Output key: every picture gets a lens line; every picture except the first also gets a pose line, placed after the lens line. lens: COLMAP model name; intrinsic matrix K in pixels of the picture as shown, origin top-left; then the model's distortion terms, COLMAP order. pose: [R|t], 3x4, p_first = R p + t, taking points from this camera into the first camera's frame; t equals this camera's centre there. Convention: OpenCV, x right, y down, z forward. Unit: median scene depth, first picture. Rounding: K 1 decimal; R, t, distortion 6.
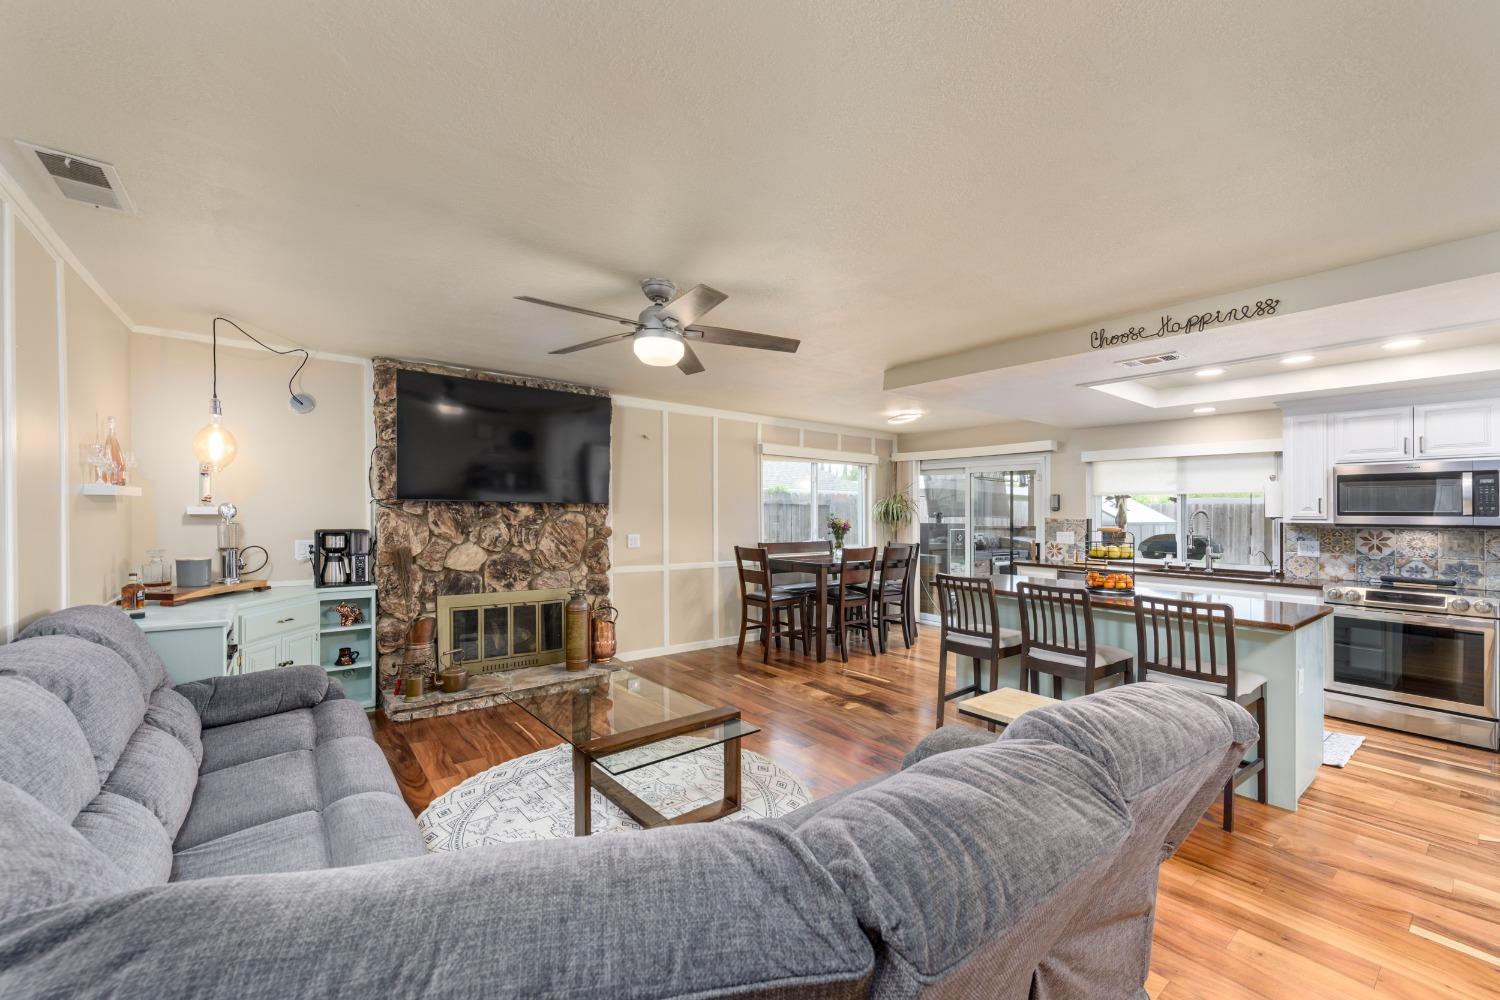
lens RADIAL K [[589.5, 0, 736.6], [0, 589.5, 511.9], [0, 0, 1]] dist [-0.000904, -0.000407]
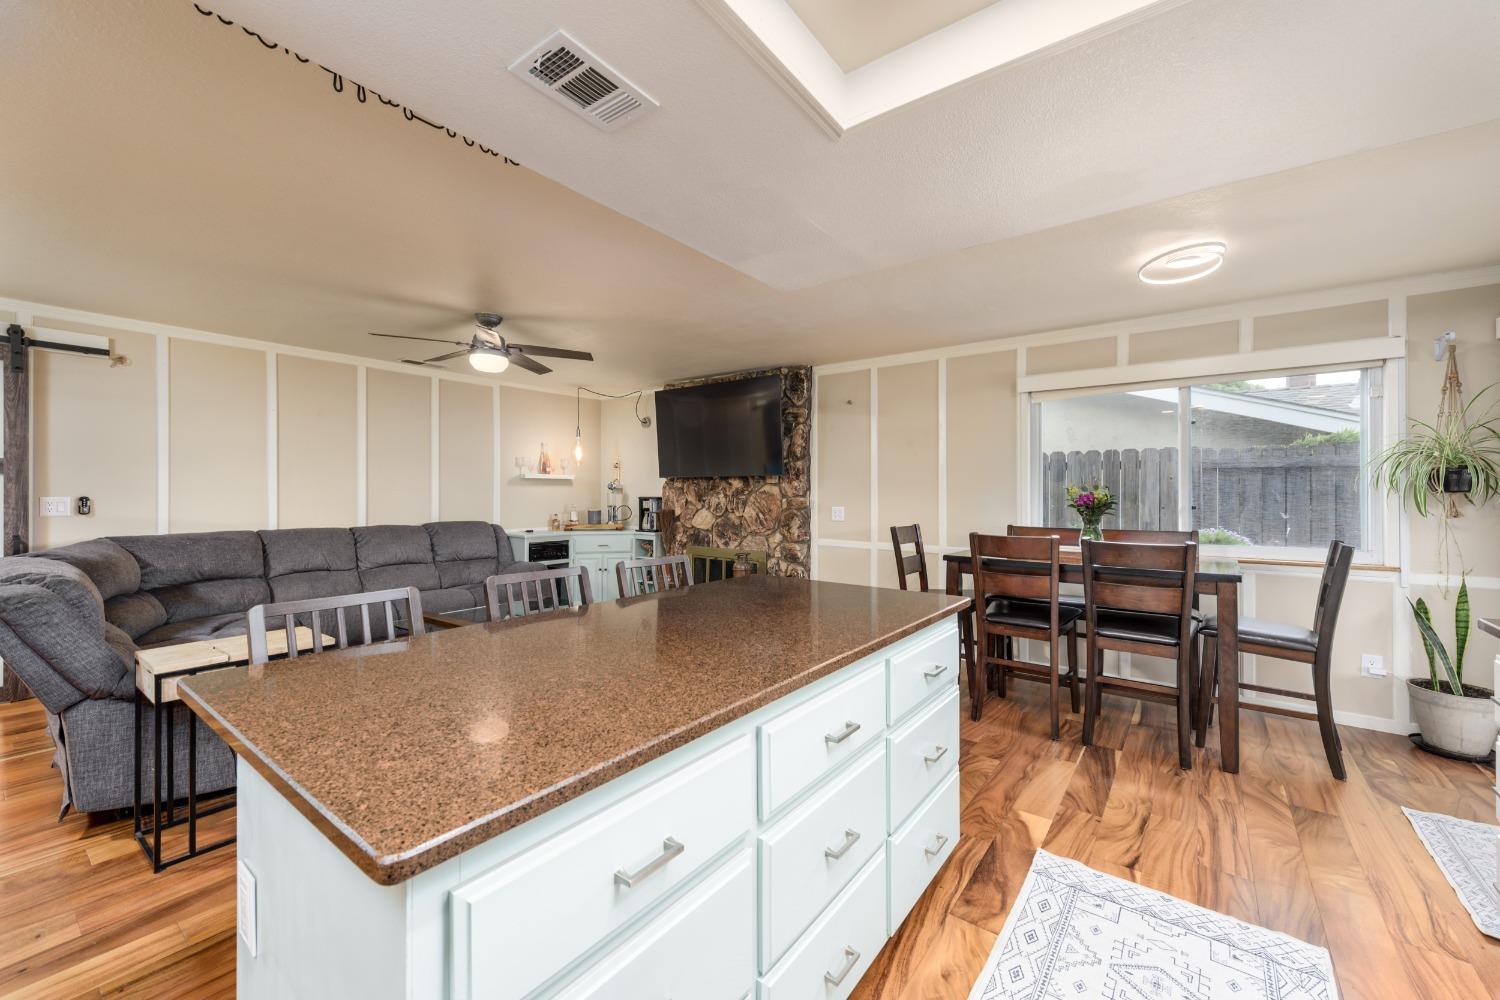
lens RADIAL K [[586.5, 0, 759.7], [0, 586.5, 500.0], [0, 0, 1]] dist [-0.000049, -0.000191]
pose [[0.270828, 0.004807, -0.962616, 0.868896], [0.002462, 0.999981, 0.005686, 0.026653], [0.962624, -0.003910, 0.270811, 0.766913]]
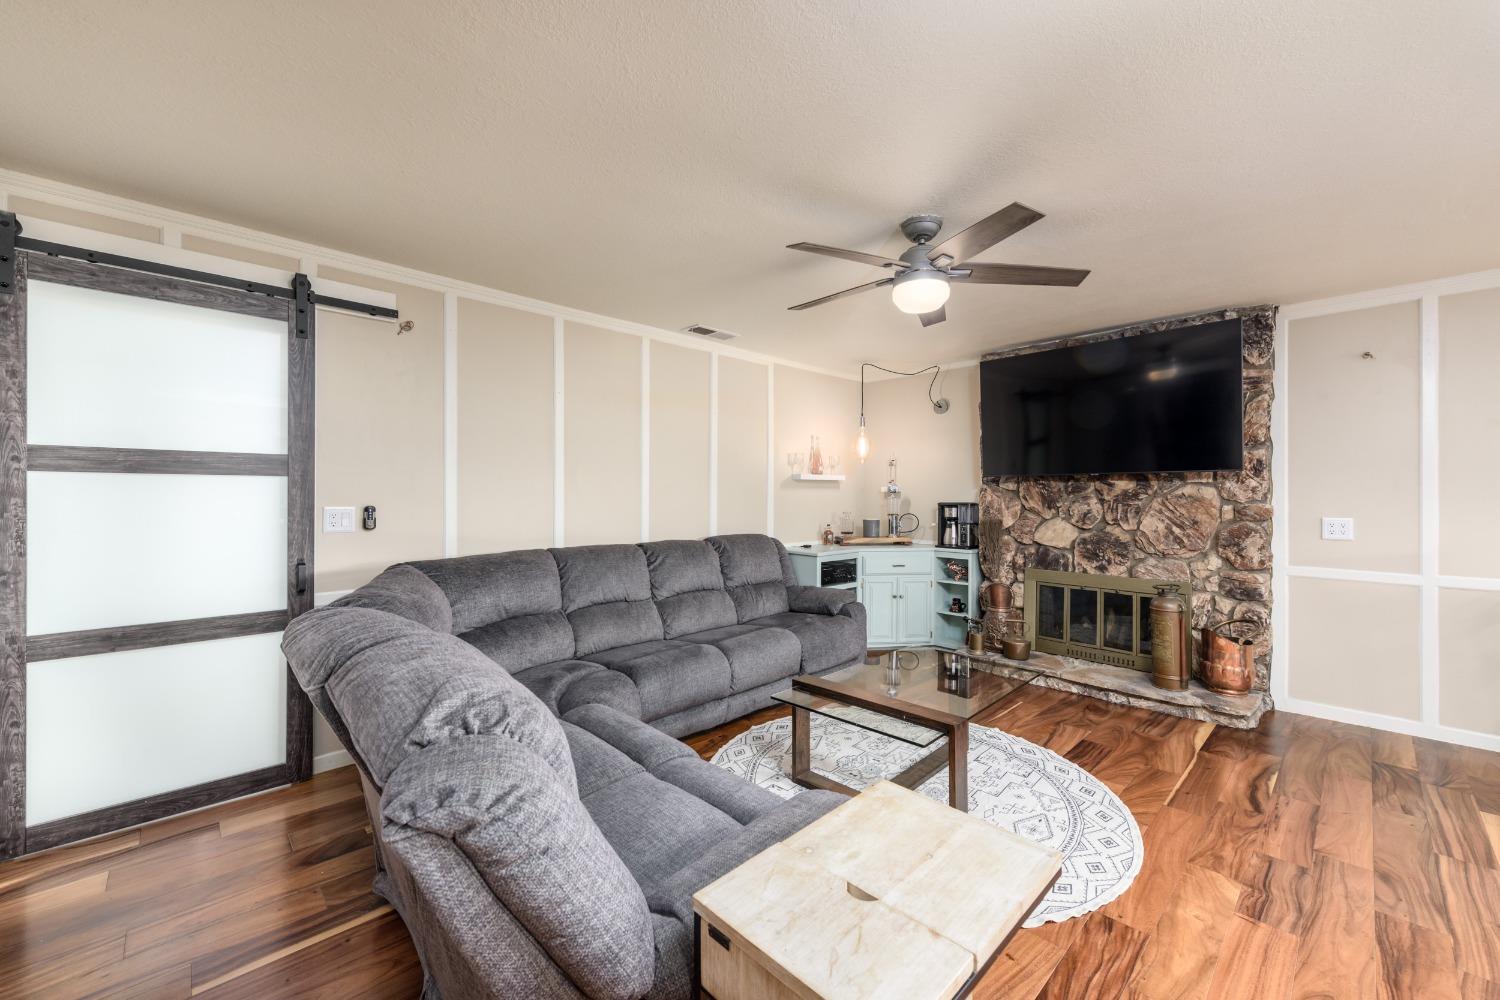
lens RADIAL K [[584.6, 0, 751.6], [0, 584.6, 501.9], [0, 0, 1]] dist [0.001313, -0.000285]
pose [[0.102396, 0.001977, -0.994742, 0.460366], [0.005280, 0.999983, 0.002531, 0.020544], [0.994730, -0.005511, 0.102384, 0.400634]]
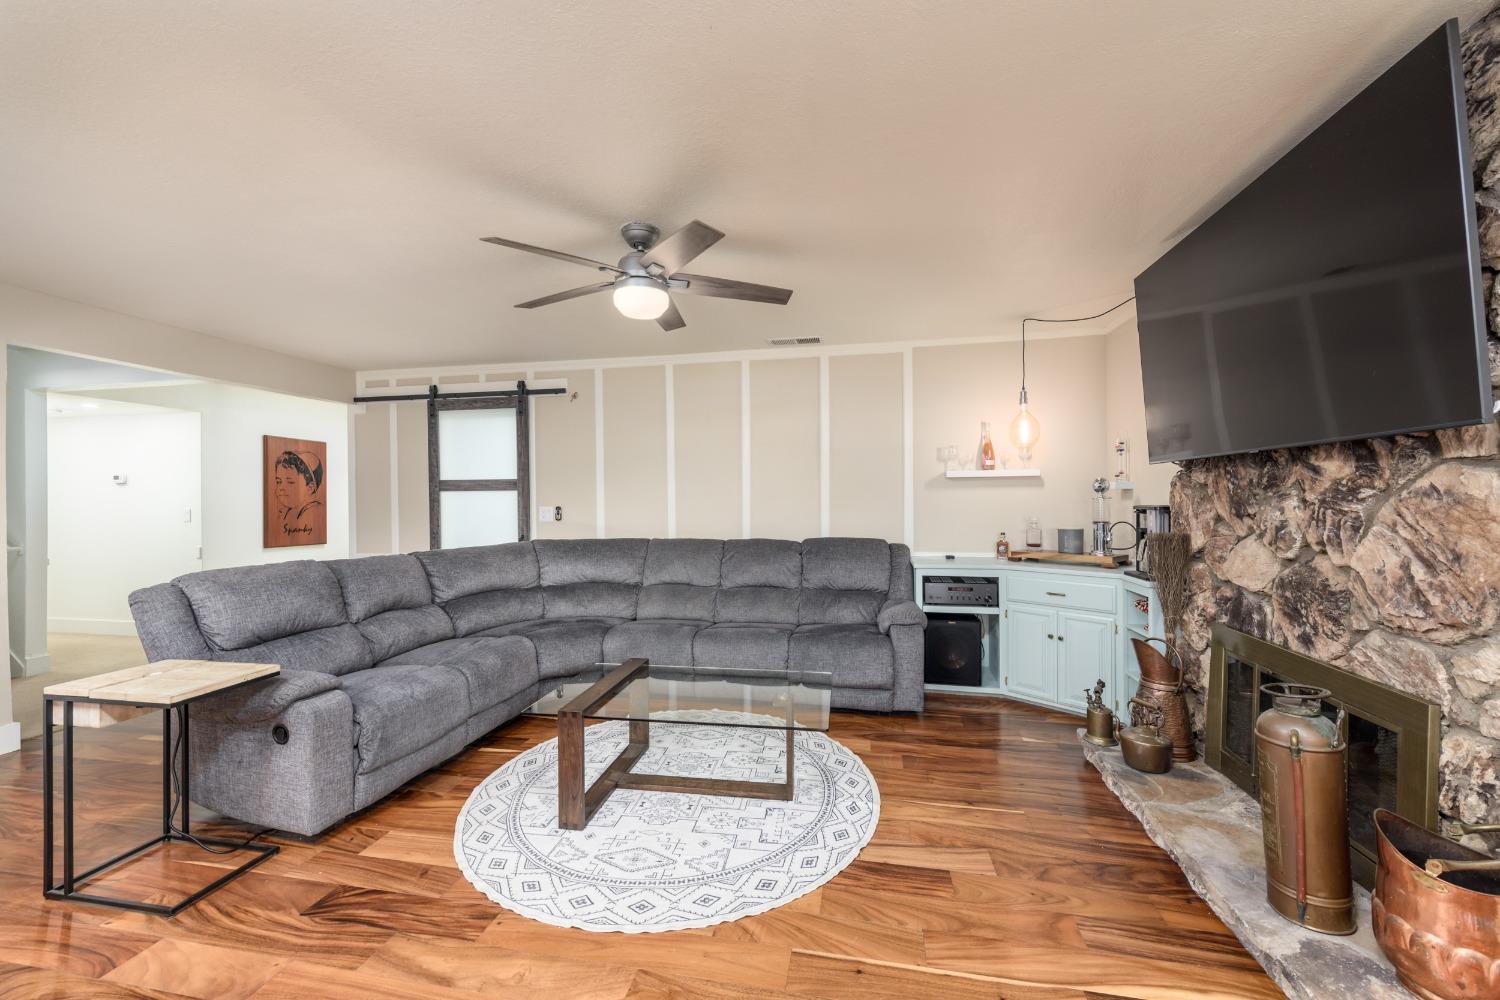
lens RADIAL K [[584.6, 0, 751.6], [0, 584.6, 501.9], [0, 0, 1]] dist [0.001313, -0.000285]
pose [[-0.754776, -0.000080, -0.655983, 0.219184], [0.004668, 0.999974, -0.005493, 0.023700], [0.655966, -0.007208, -0.754756, 1.108881]]
